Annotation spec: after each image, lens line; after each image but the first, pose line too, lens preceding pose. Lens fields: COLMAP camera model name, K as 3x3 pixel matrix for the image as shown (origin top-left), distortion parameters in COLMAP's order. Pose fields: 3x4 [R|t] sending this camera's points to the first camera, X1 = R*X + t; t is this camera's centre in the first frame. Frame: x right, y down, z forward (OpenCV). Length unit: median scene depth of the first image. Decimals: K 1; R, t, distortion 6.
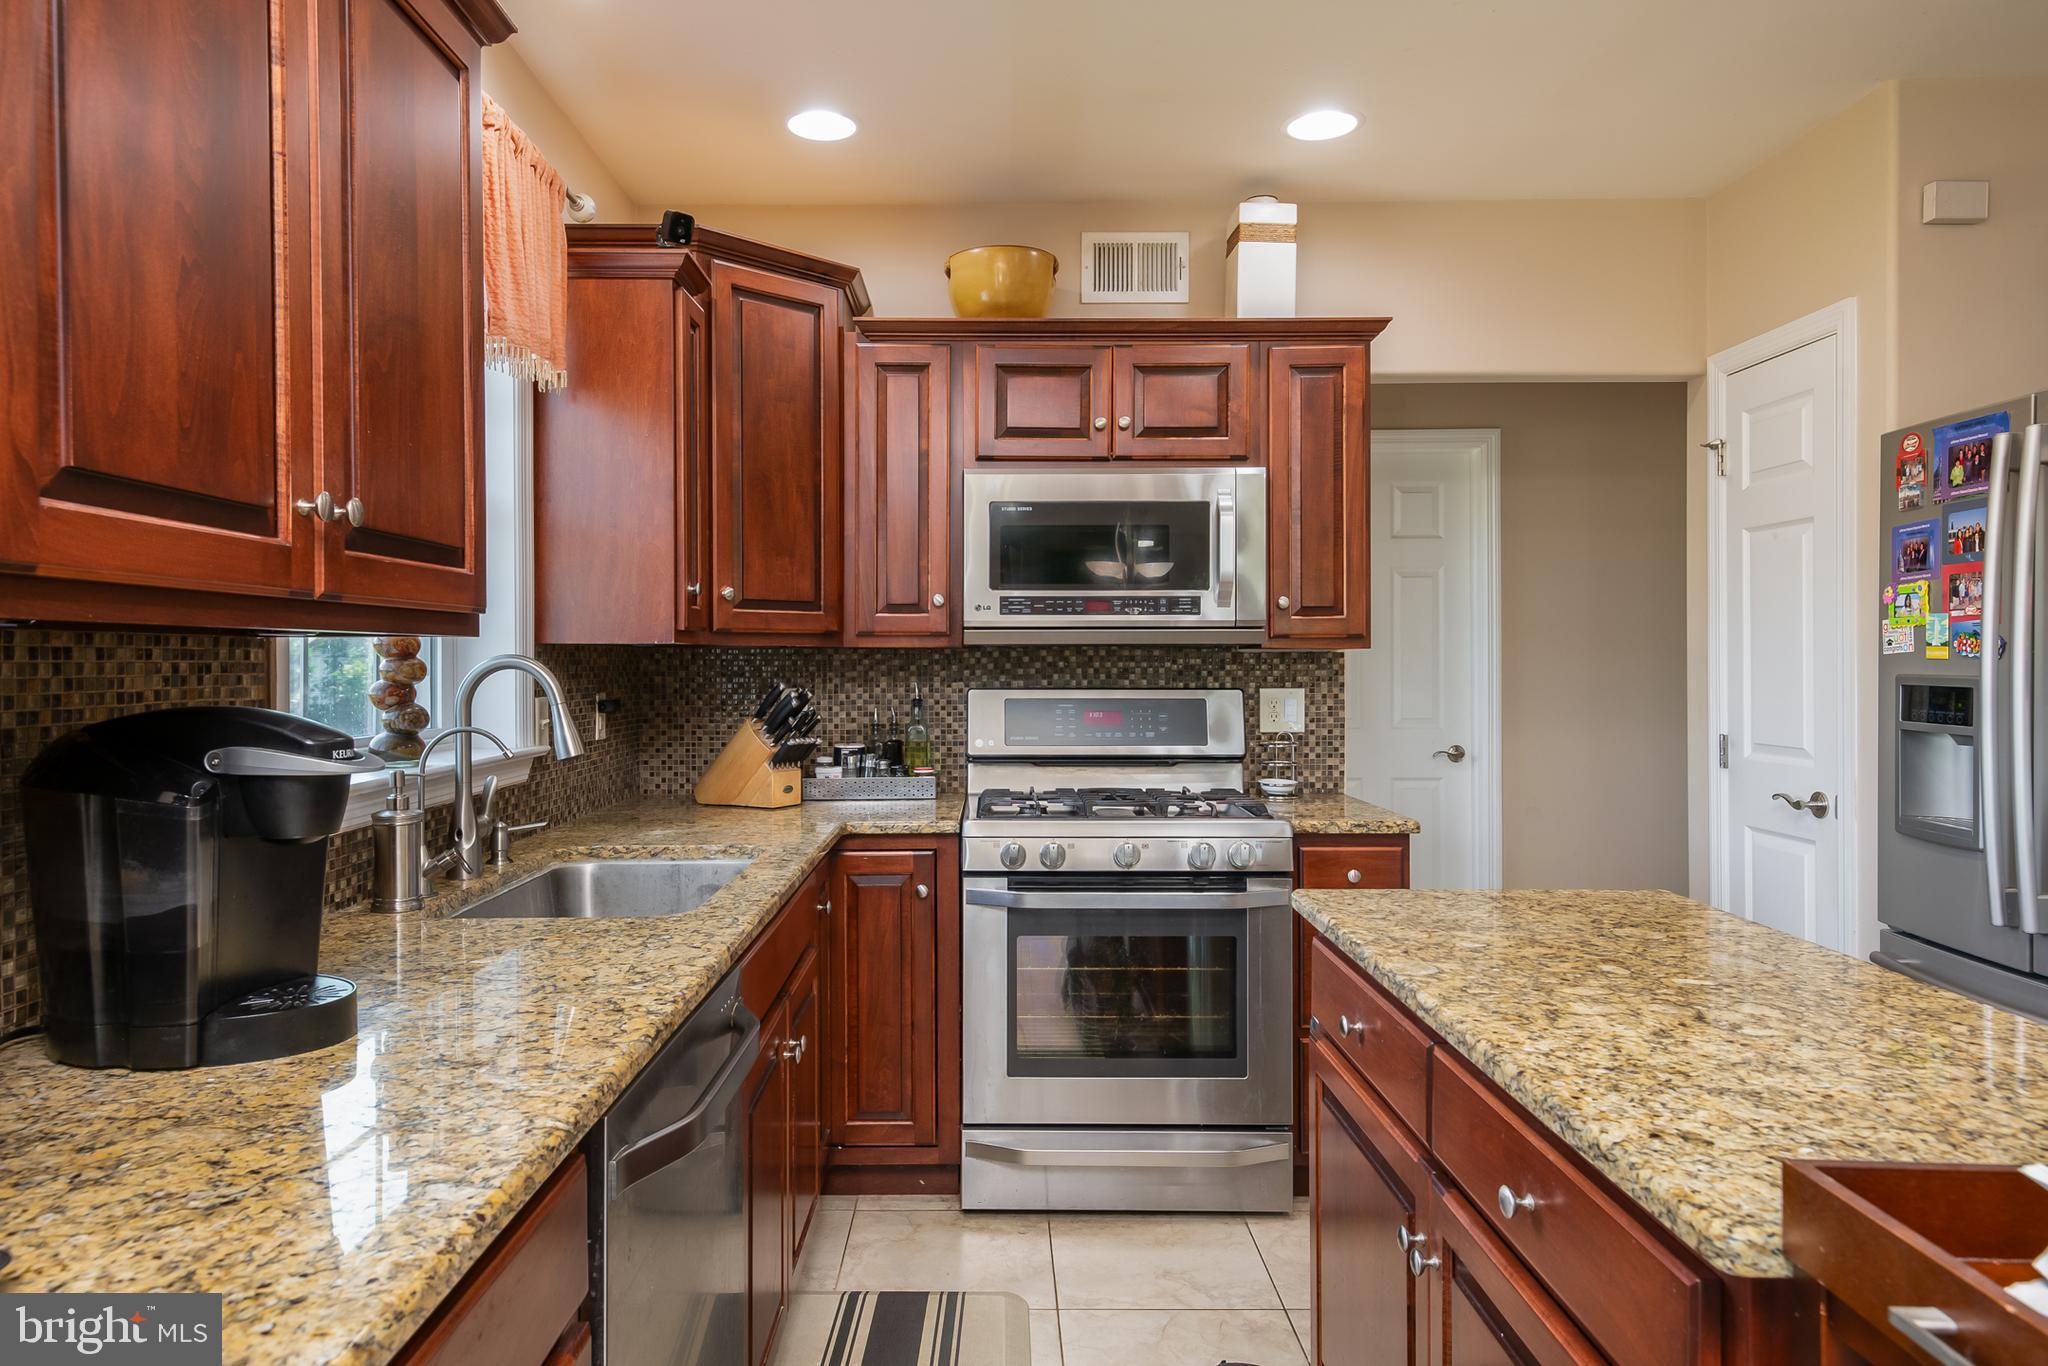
lens RADIAL K [[1300.8, 0, 985.6], [0, 1300.8, 667.9], [0, 0, 1]] dist [0.021135, 0.000121]
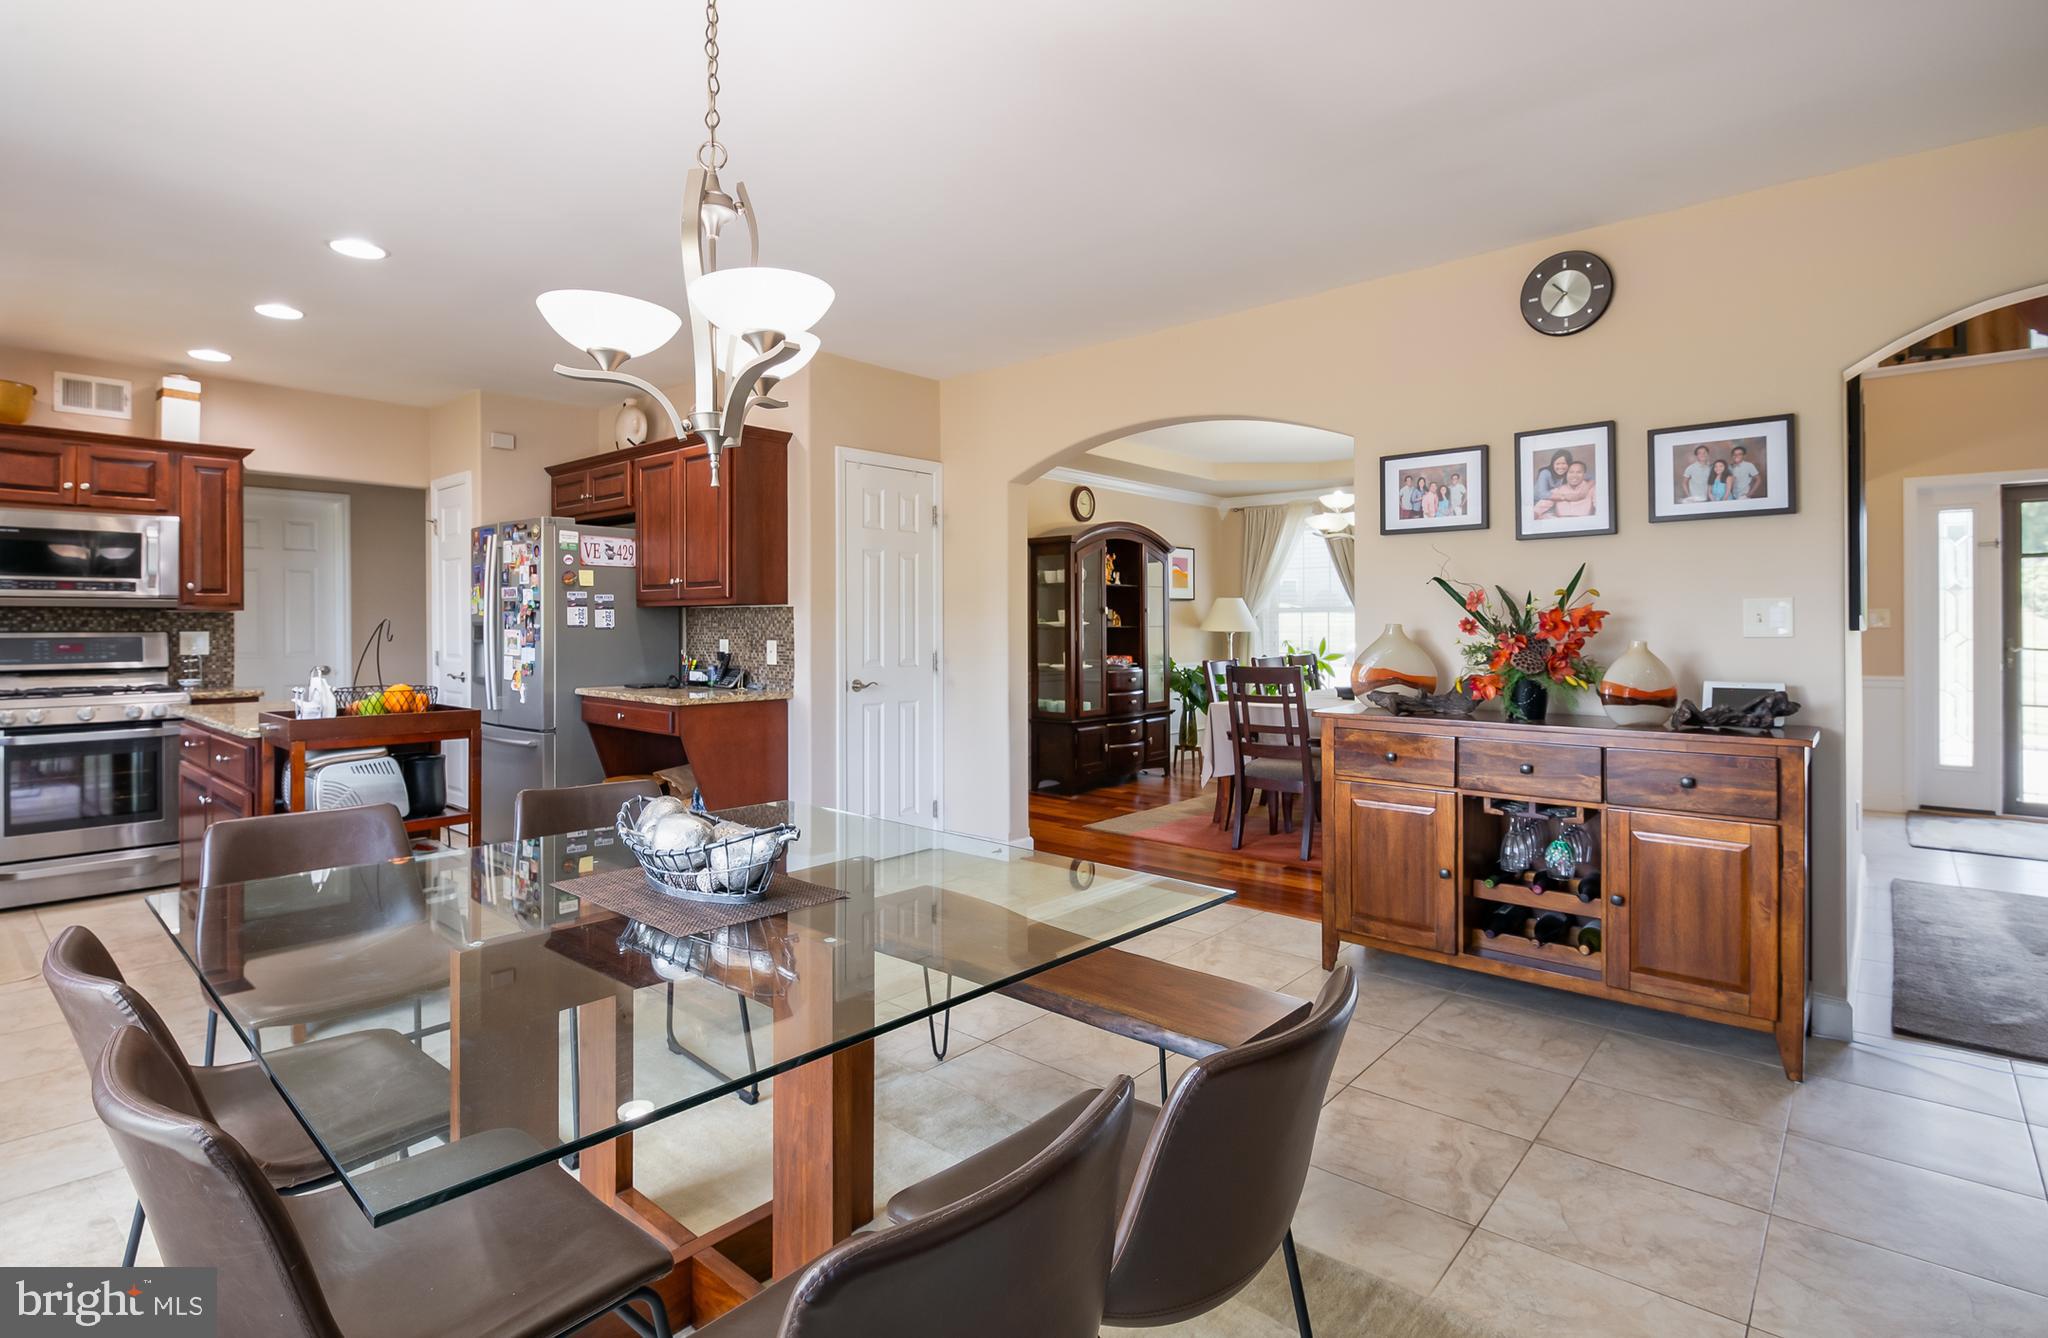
lens RADIAL K [[1011.0, 0, 965.7], [0, 1011.0, 624.7], [0, 0, 1]] dist [-0.005647, -0.002134]
pose [[0.680737, 0.001155, 0.732527, -0.086726], [0.005324, 0.999965, -0.006524, 0.023254], [-0.732508, 0.008342, 0.680707, -0.879474]]
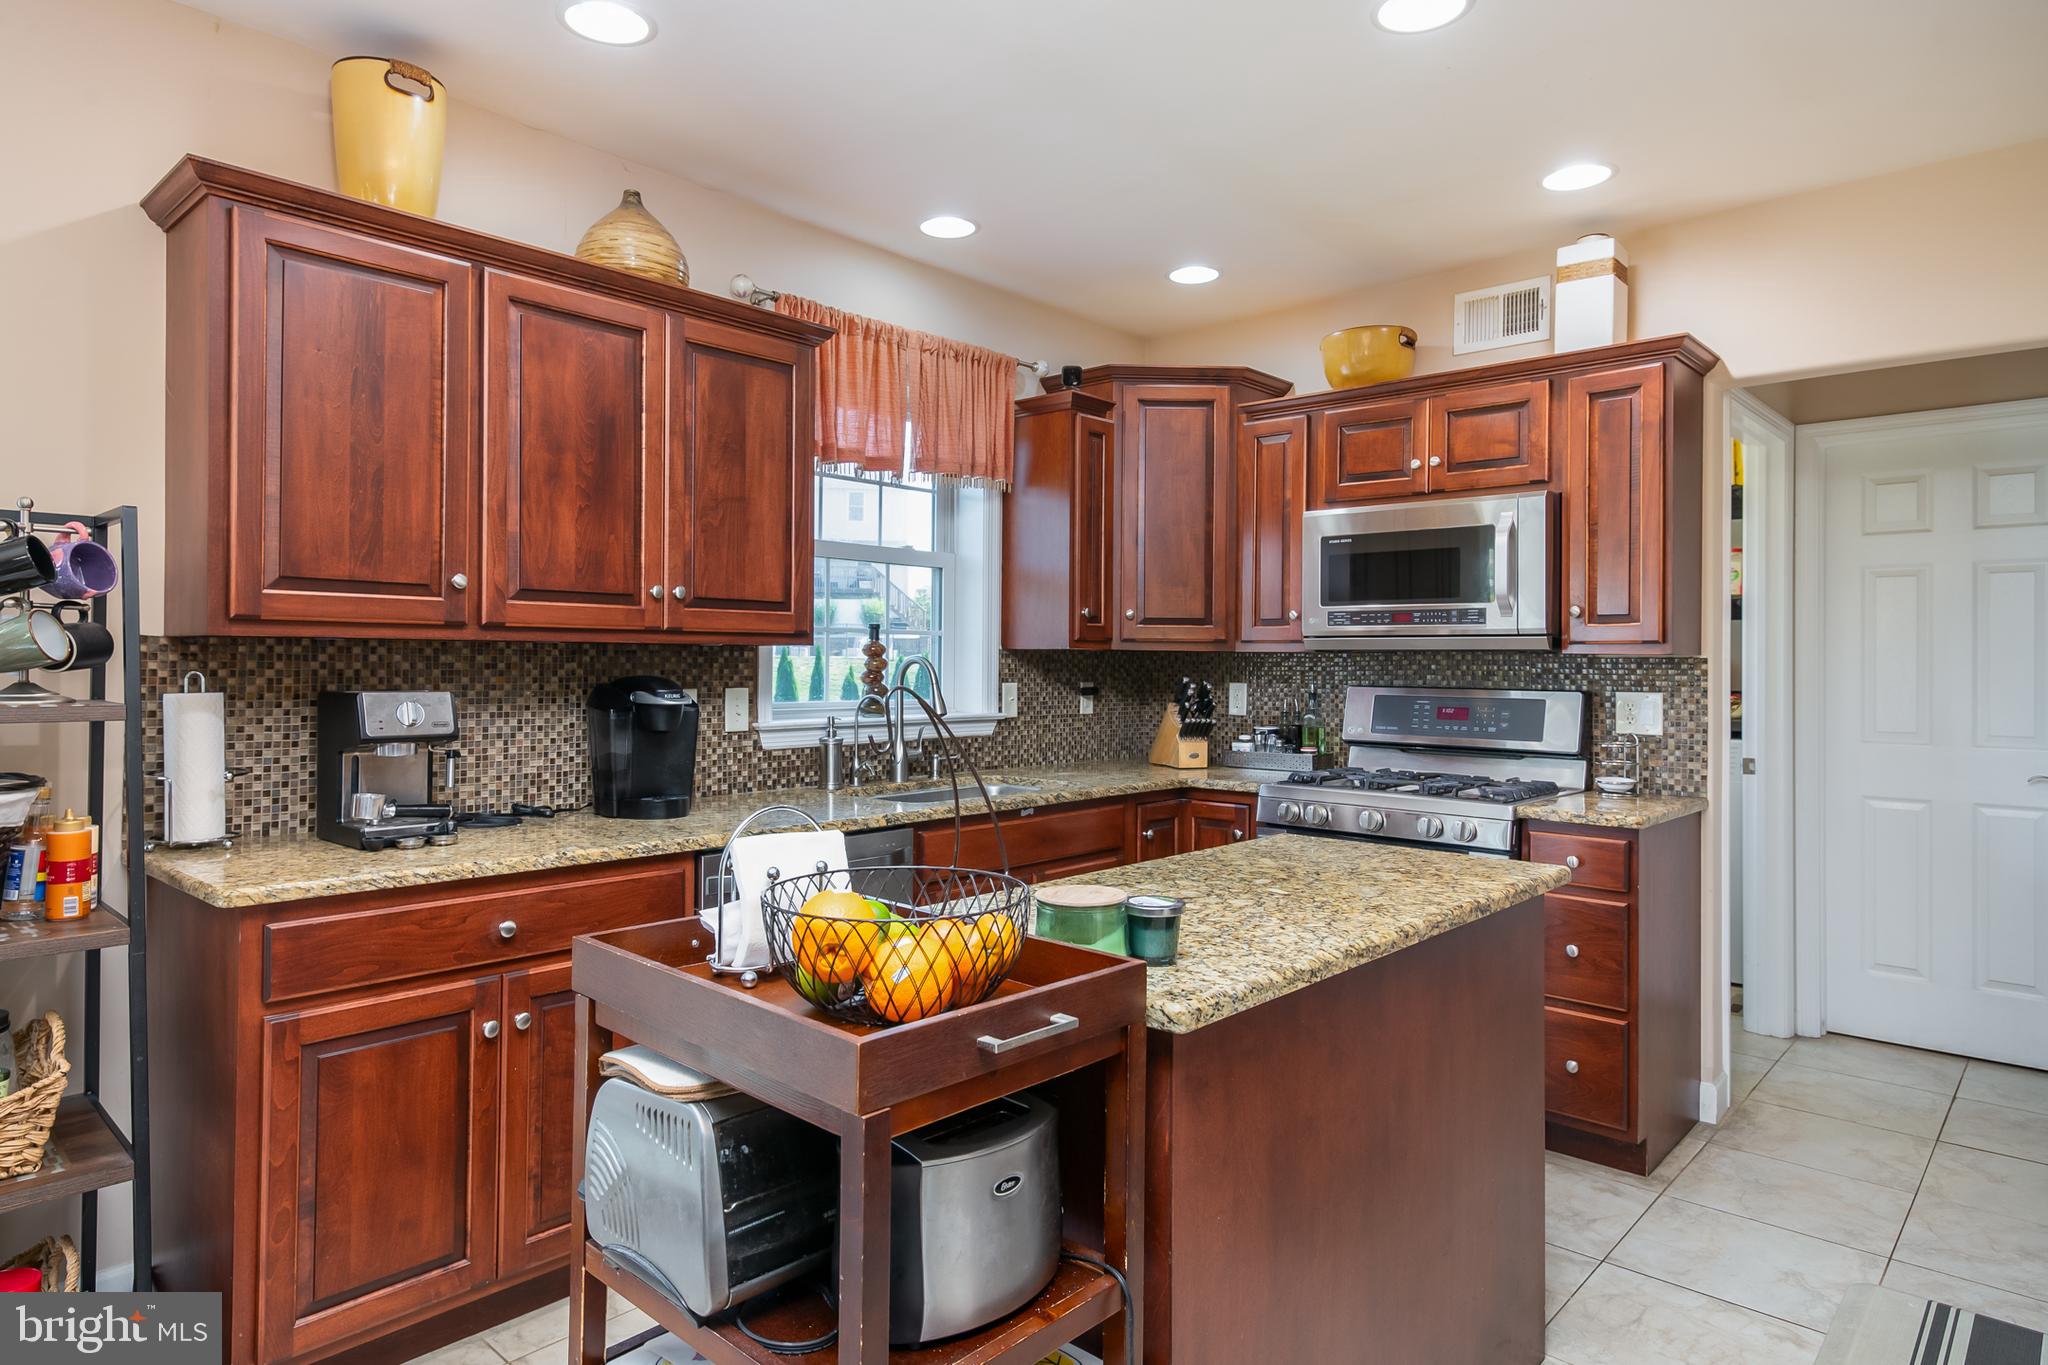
lens RADIAL K [[1186.2, 0, 979.7], [0, 1186.2, 662.5], [0, 0, 1]] dist [0.006375, 0.001793]
pose [[0.719489, 0.009160, -0.694444, 0.551926], [-0.013830, 0.999904, -0.001140, 0.000159], [0.694367, 0.010424, 0.719546, -0.057742]]
